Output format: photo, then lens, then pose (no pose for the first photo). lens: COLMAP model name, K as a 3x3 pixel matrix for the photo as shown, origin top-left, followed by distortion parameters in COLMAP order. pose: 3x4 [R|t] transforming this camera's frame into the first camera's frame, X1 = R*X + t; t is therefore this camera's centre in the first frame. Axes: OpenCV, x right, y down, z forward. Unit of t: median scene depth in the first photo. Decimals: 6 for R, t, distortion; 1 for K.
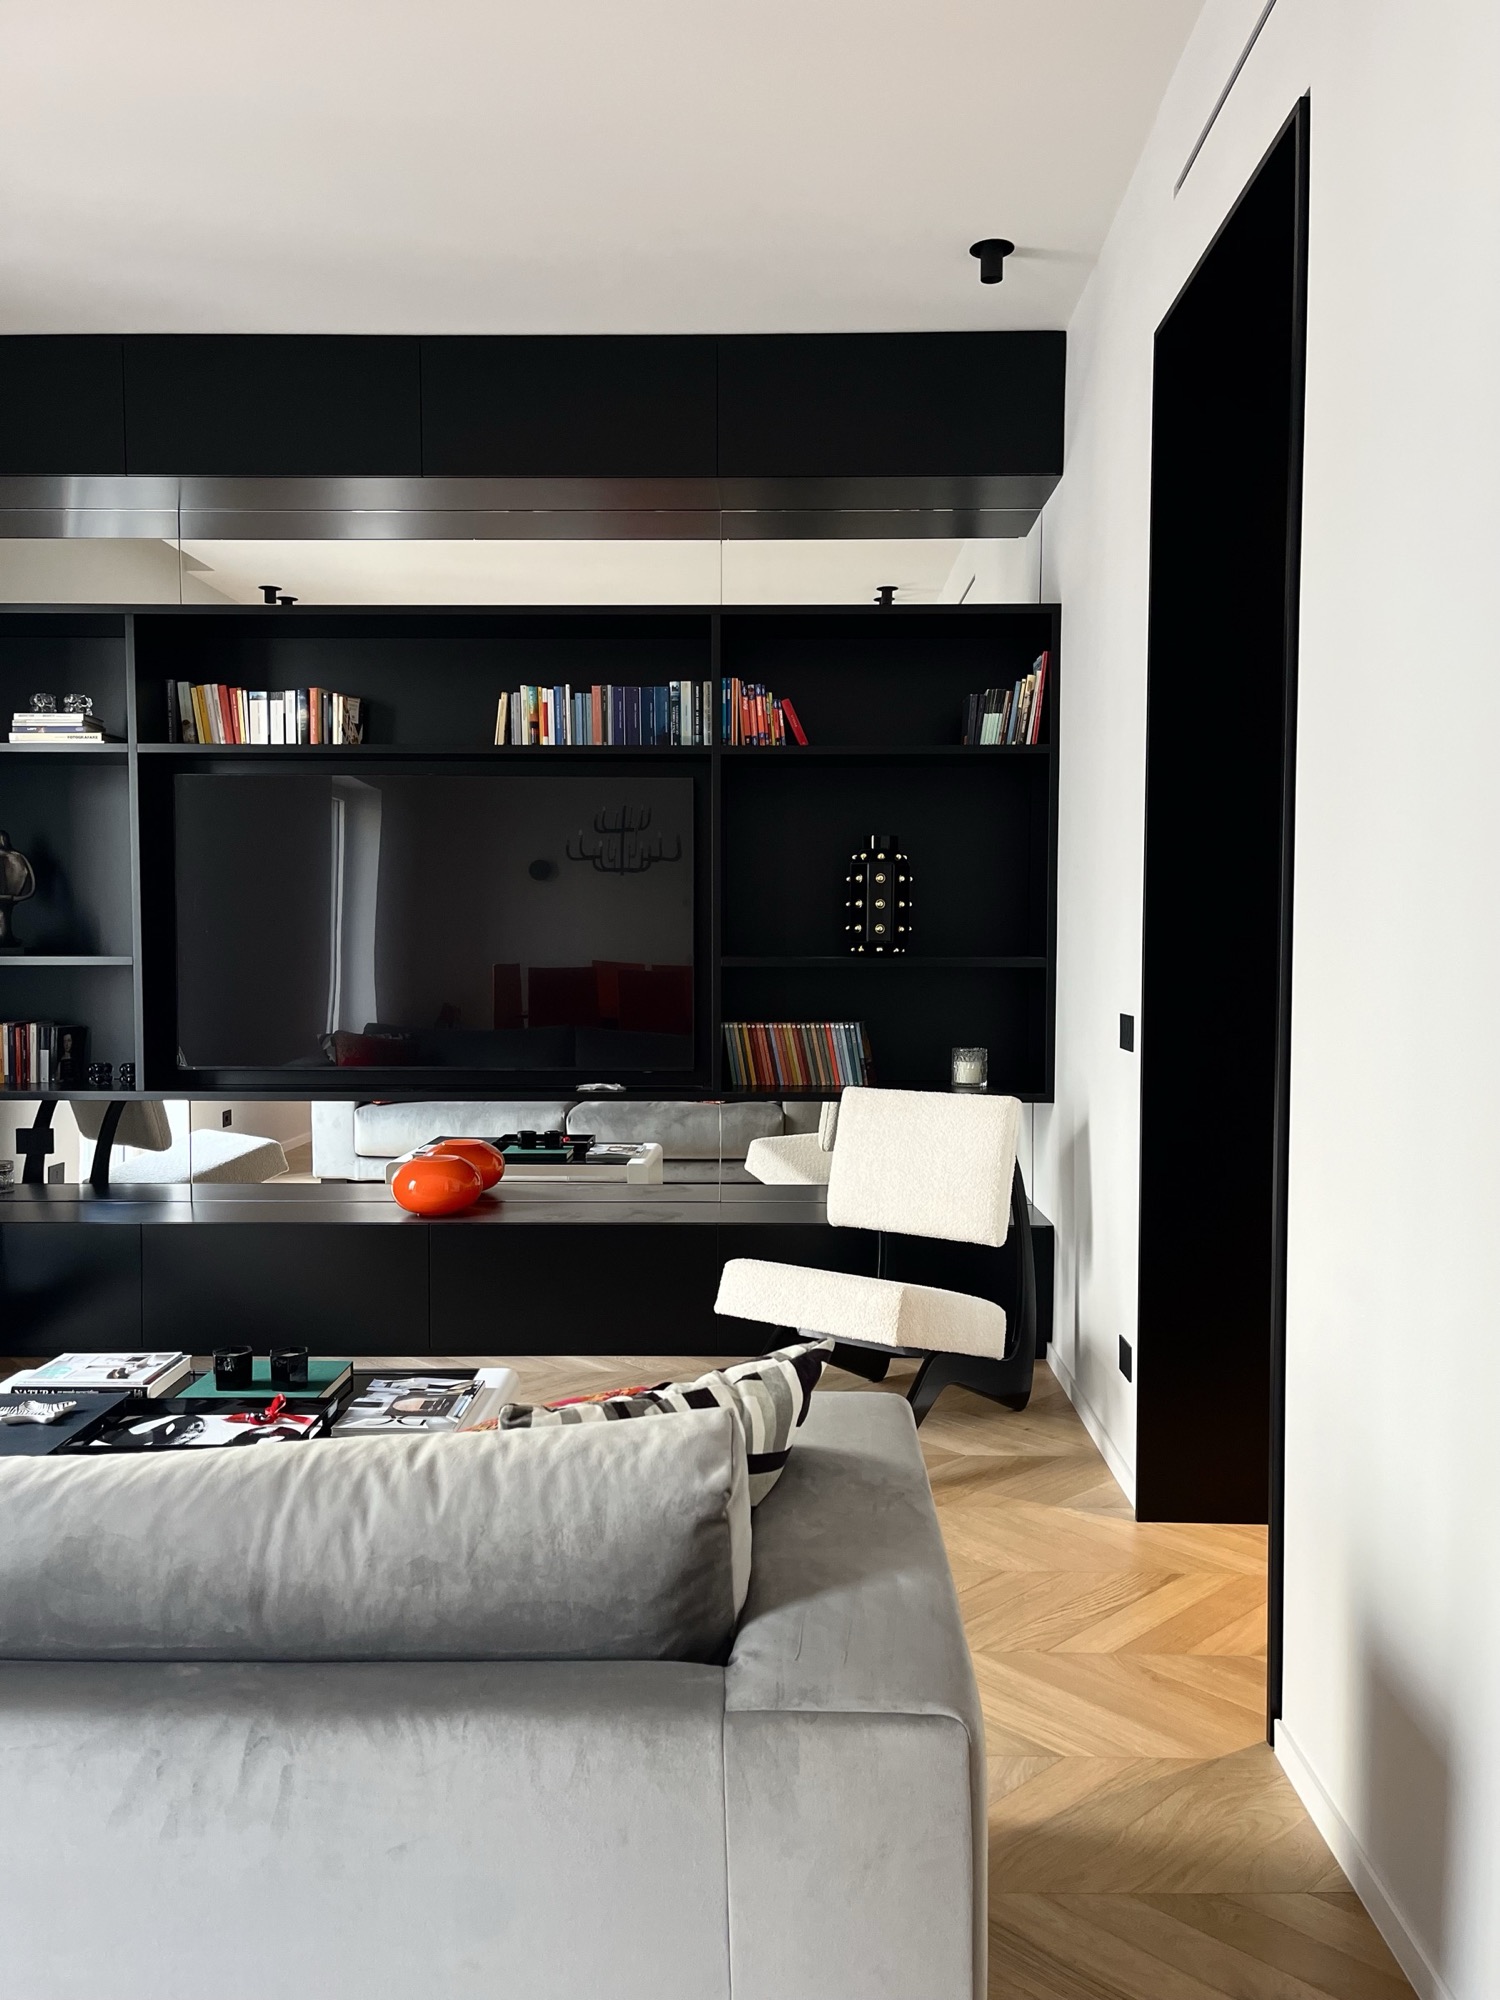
lens RADIAL K [[1532.9, 0, 754.2], [0, 1532.9, 1001.6], [0, 0, 1]] dist [0.054041, 0.004168]
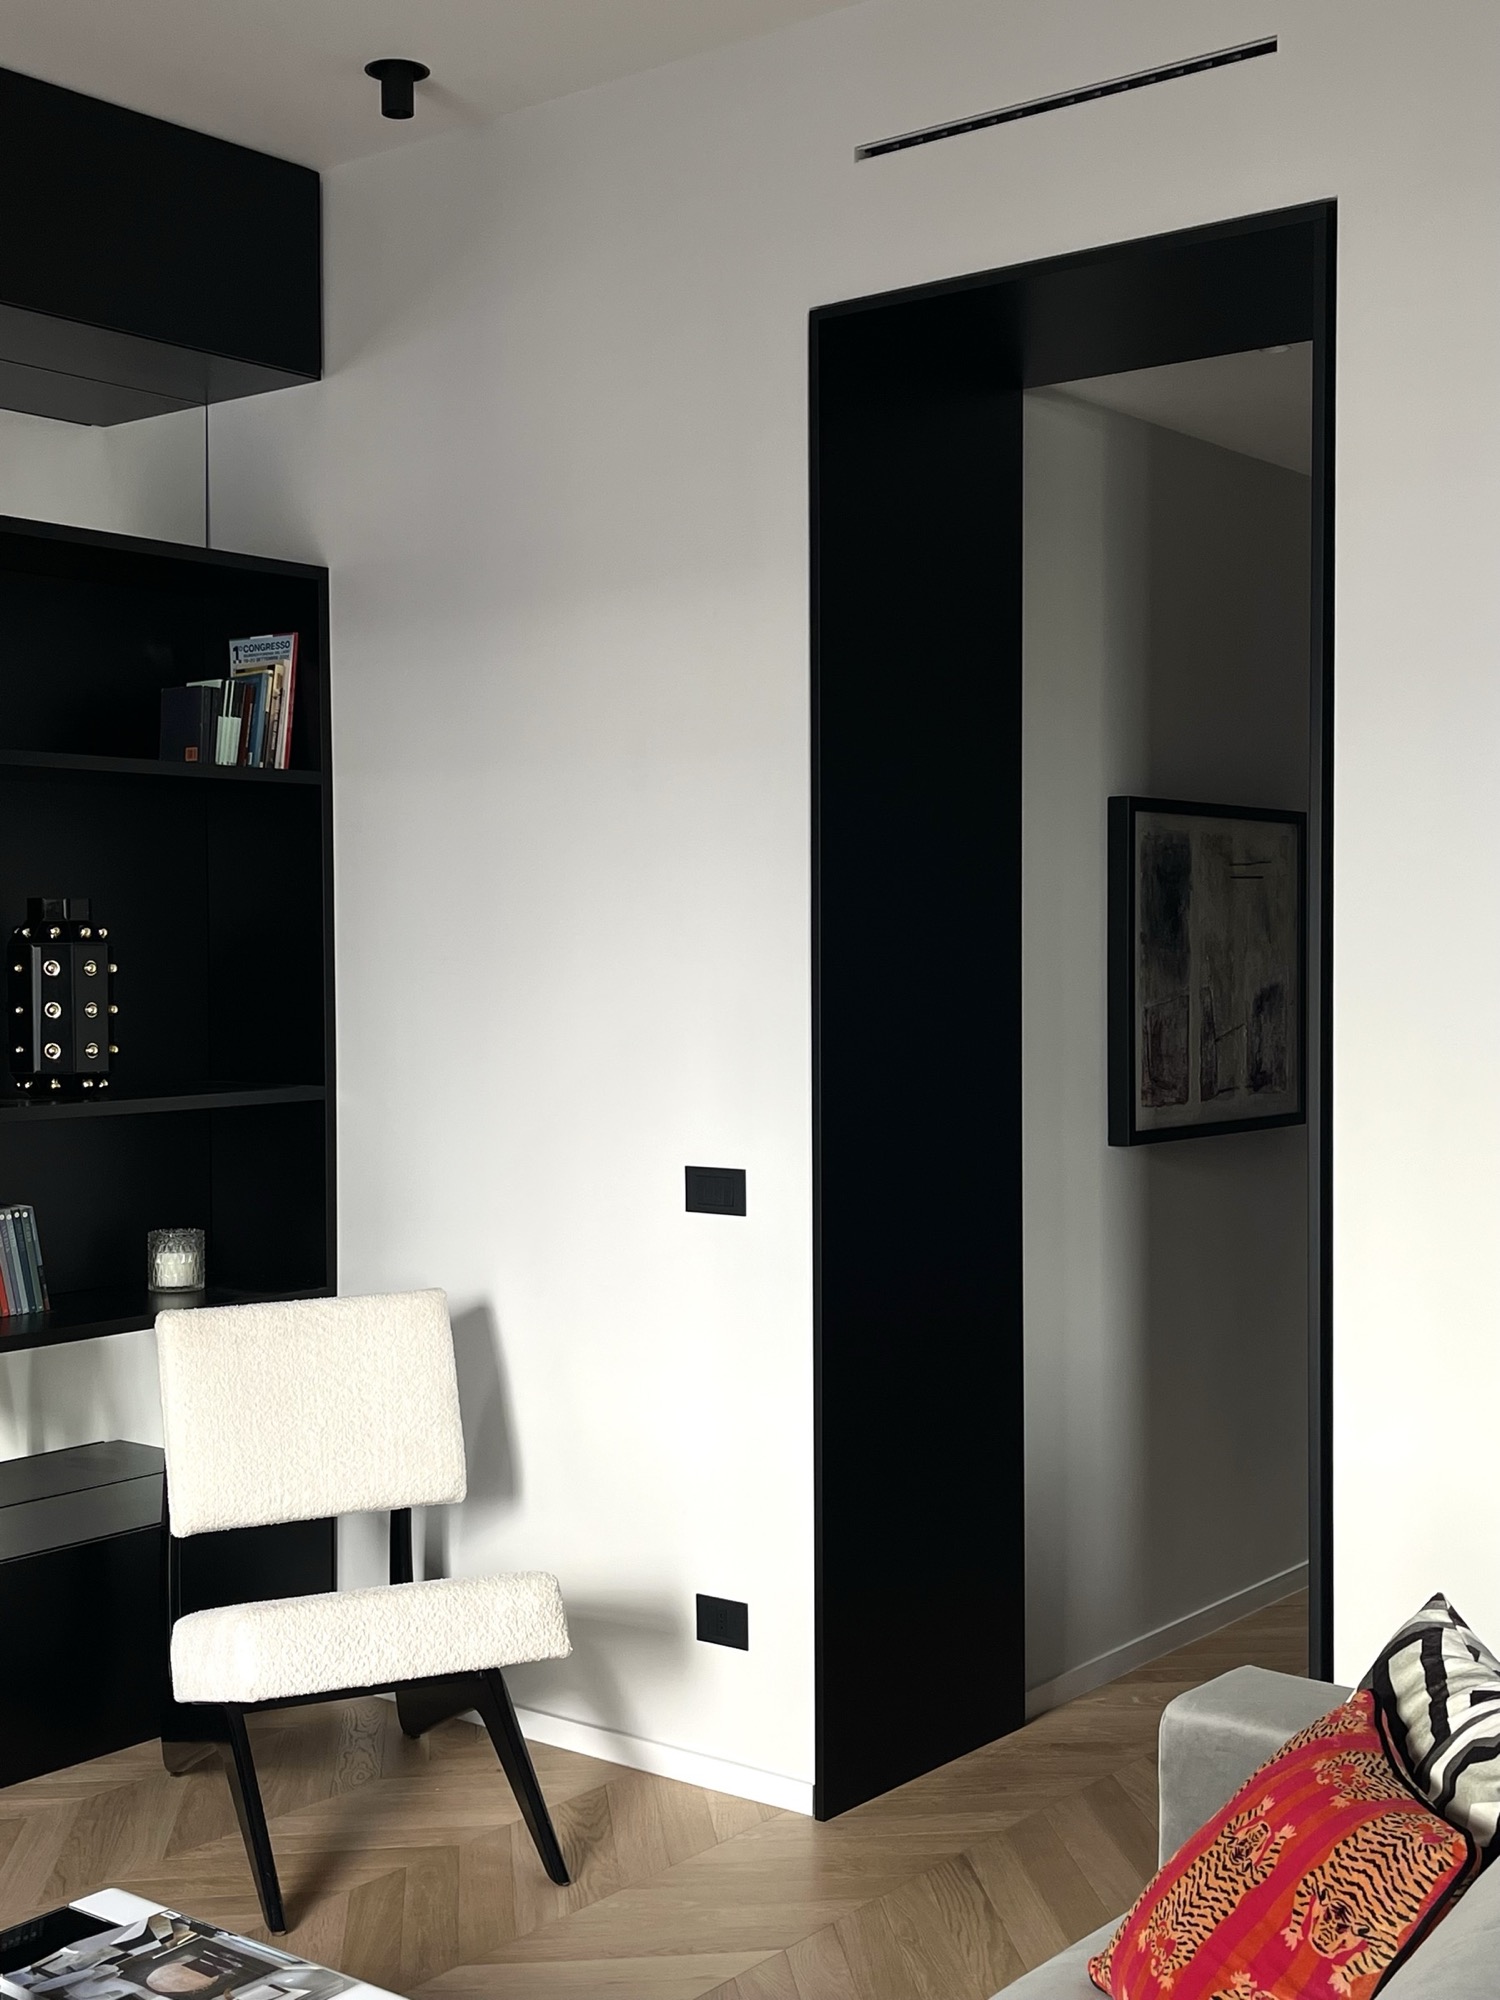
lens RADIAL K [[2391.0, 0, 754.0], [0, 2391.0, 1003.5], [0, 0, 1]] dist [0.012362, 0.000000]
pose [[0.584077, -0.012229, 0.811606, -0.540161], [0.045932, 0.998782, -0.018006, -0.037193], [-0.810398, 0.047795, 0.583927, 0.231535]]
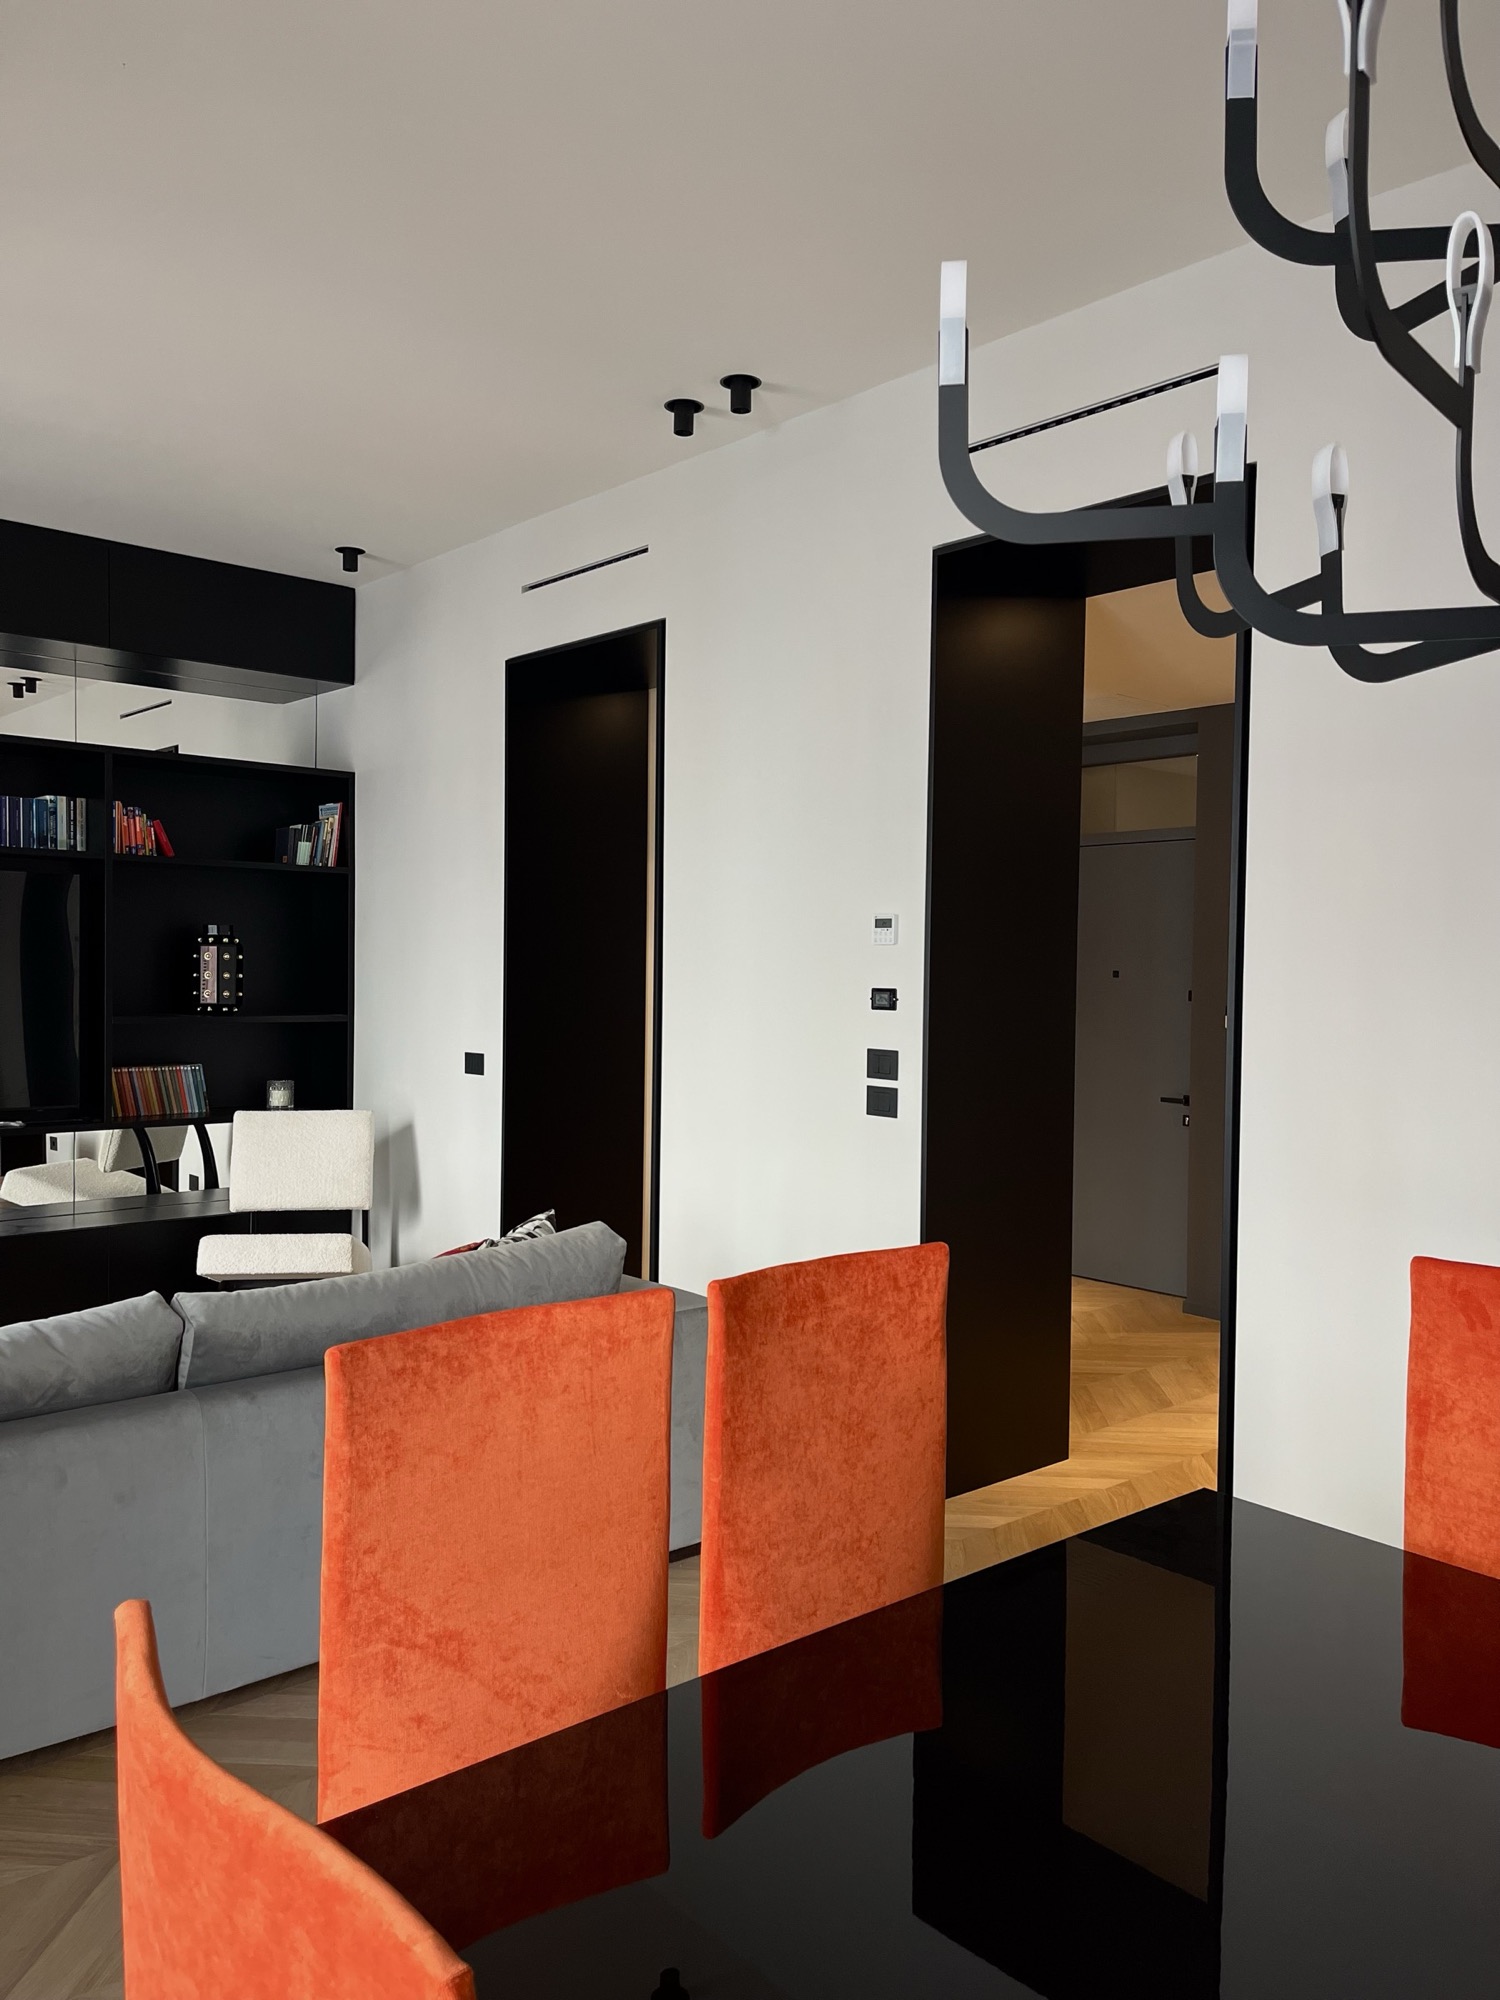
lens RADIAL K [[1532.9, 0, 743.0], [0, 1532.9, 990.0], [0, 0, 1]] dist [0.054041, 0.004168]
pose [[0.732304, 0.001360, 0.680977, -0.513239], [0.021884, 0.999435, -0.025529, -0.006766], [-0.680627, 0.033598, 0.731860, -0.305469]]
